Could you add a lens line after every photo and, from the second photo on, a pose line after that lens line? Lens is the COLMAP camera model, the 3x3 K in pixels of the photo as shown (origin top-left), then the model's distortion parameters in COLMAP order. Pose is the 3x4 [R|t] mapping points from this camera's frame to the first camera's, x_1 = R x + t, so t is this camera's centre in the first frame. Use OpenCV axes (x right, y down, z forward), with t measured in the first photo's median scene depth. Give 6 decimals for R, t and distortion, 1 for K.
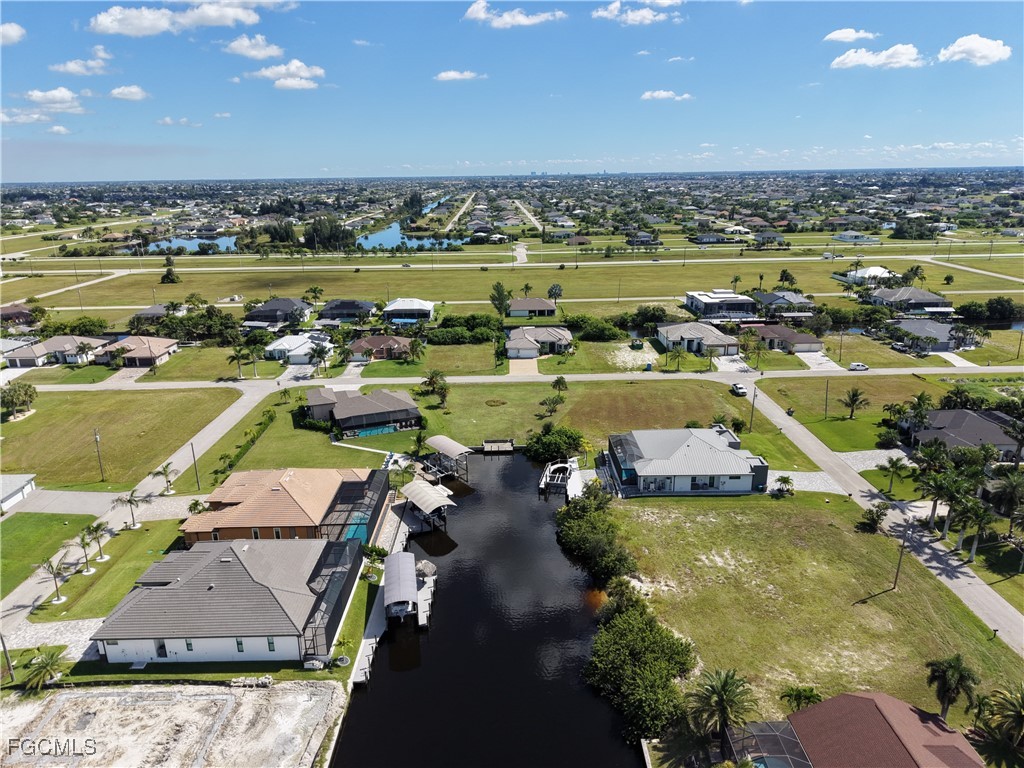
lens RADIAL K [[683.0, 0, 512.1], [0, 683.0, 384.9], [0, 0, 1]] dist [0.019879, -0.013269]
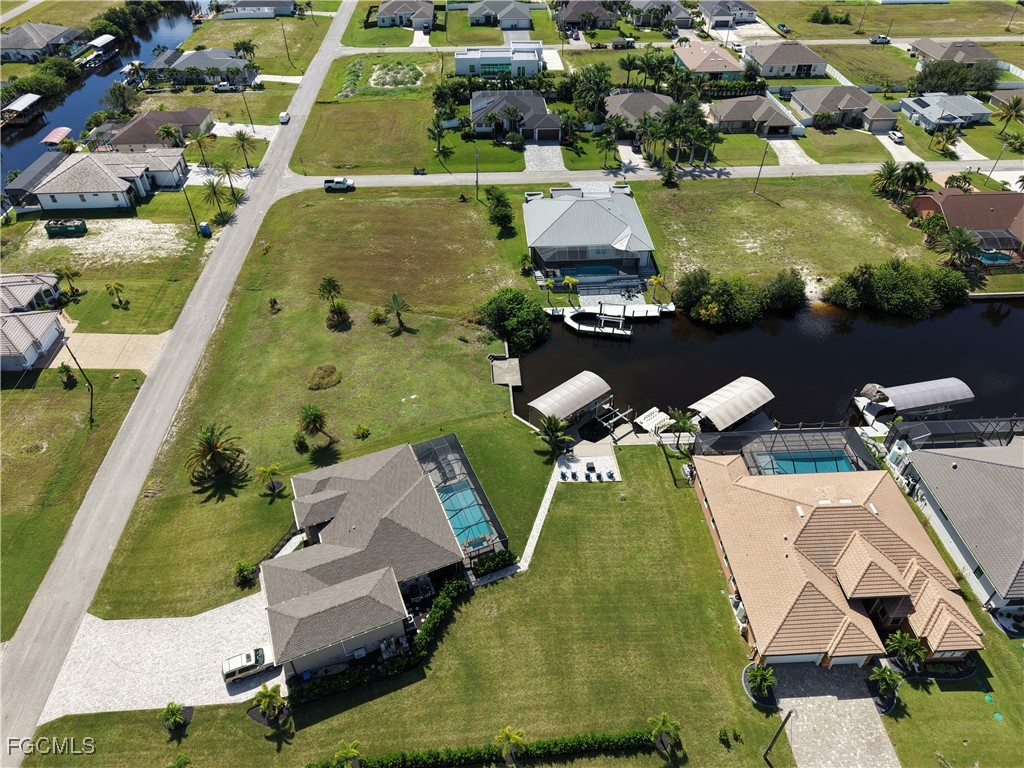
lens RADIAL K [[683.0, 0, 512.1], [0, 683.0, 384.9], [0, 0, 1]] dist [0.019879, -0.013269]
pose [[-0.048689, -0.645753, 0.761993, -0.526456], [0.294999, 0.719567, 0.628648, -0.315129], [-0.954256, 0.255396, 0.155461, 0.840258]]
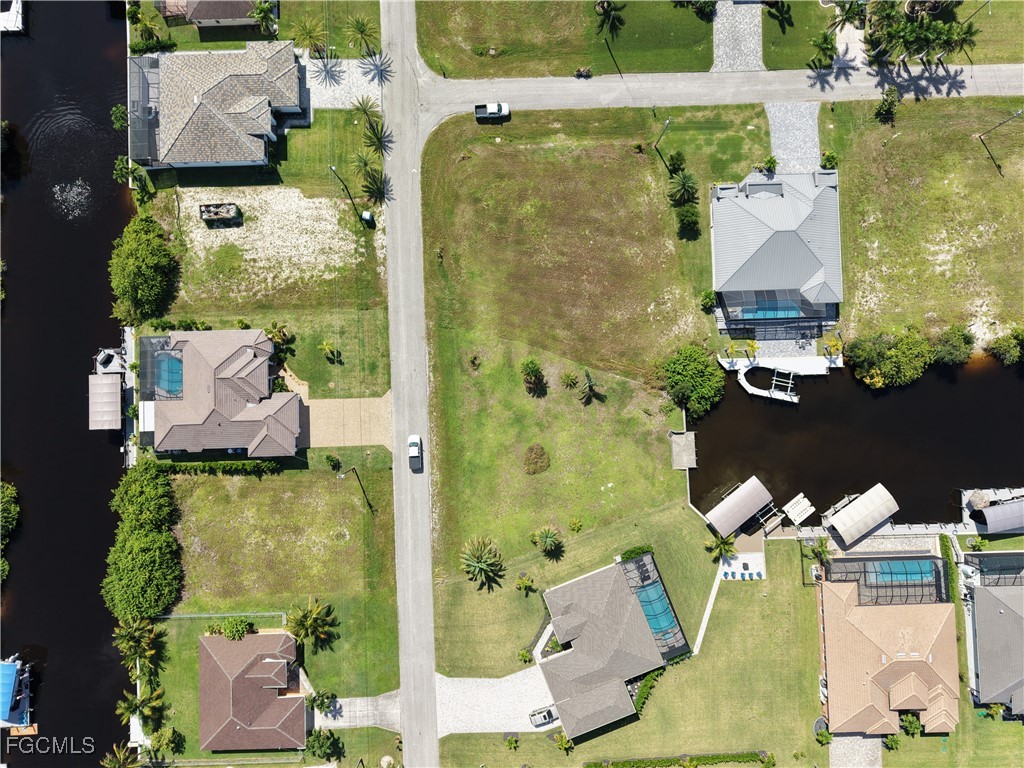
lens RADIAL K [[683.0, 0, 512.1], [0, 683.0, 384.9], [0, 0, 1]] dist [0.019879, -0.013269]
pose [[-0.023093, -0.998193, 0.055476, 0.017013], [0.295715, 0.046187, 0.954159, -0.728901], [-0.954997, 0.038439, 0.294114, 0.898700]]
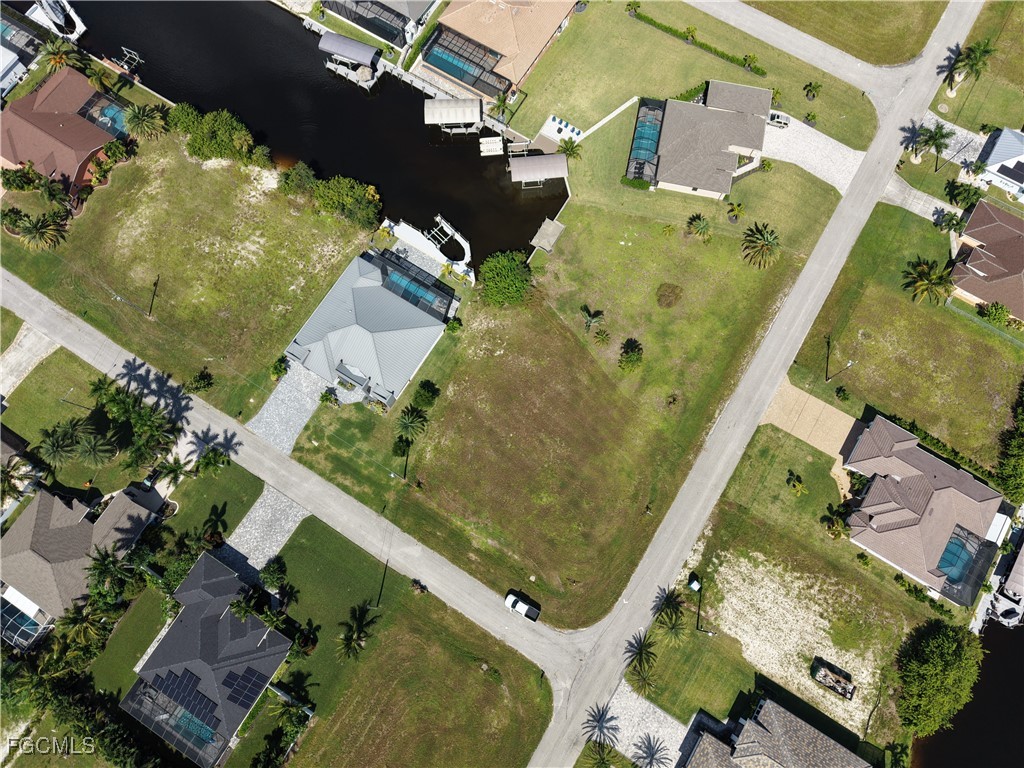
lens RADIAL K [[683.0, 0, 512.1], [0, 683.0, 384.9], [0, 0, 1]] dist [0.019879, -0.013269]
pose [[-0.536171, 0.821390, -0.194522, 0.330478], [-0.235911, 0.075448, 0.968841, -0.729419], [0.810473, 0.565354, 0.153322, 0.882399]]
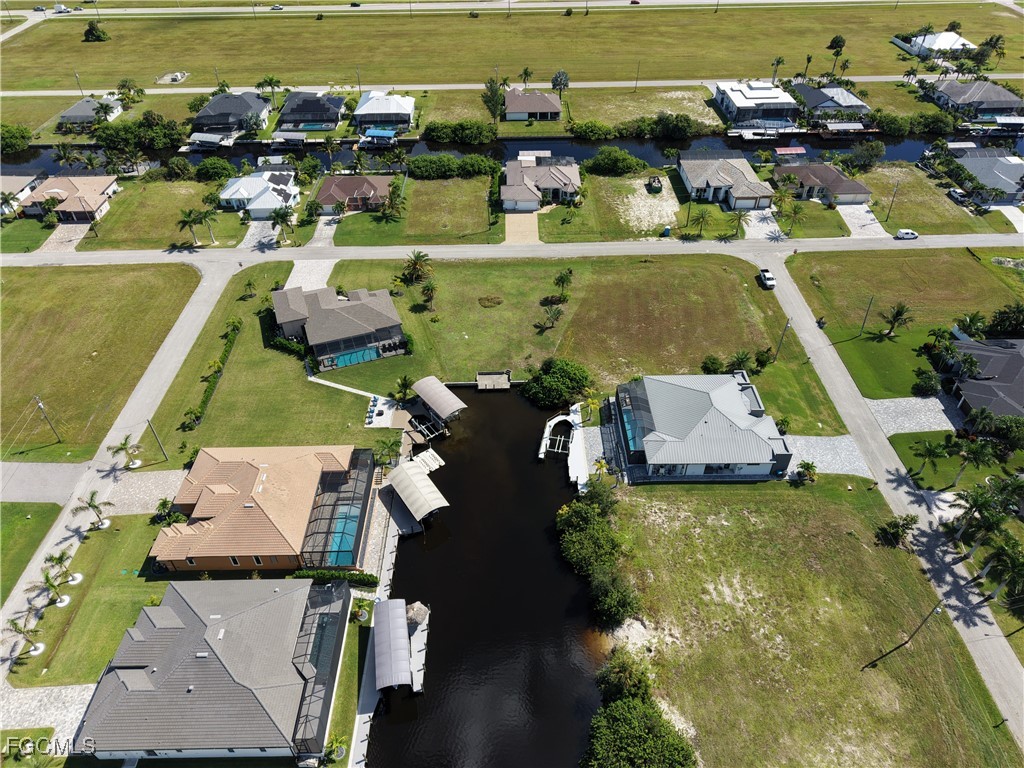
lens RADIAL K [[683.0, 0, 512.1], [0, 683.0, 384.9], [0, 0, 1]] dist [0.019879, -0.013269]
pose [[0.999976, 0.000401, 0.006961, -0.001754], [-0.003169, 0.915382, 0.402574, -0.252814], [-0.006210, -0.402586, 0.915361, 0.162588]]
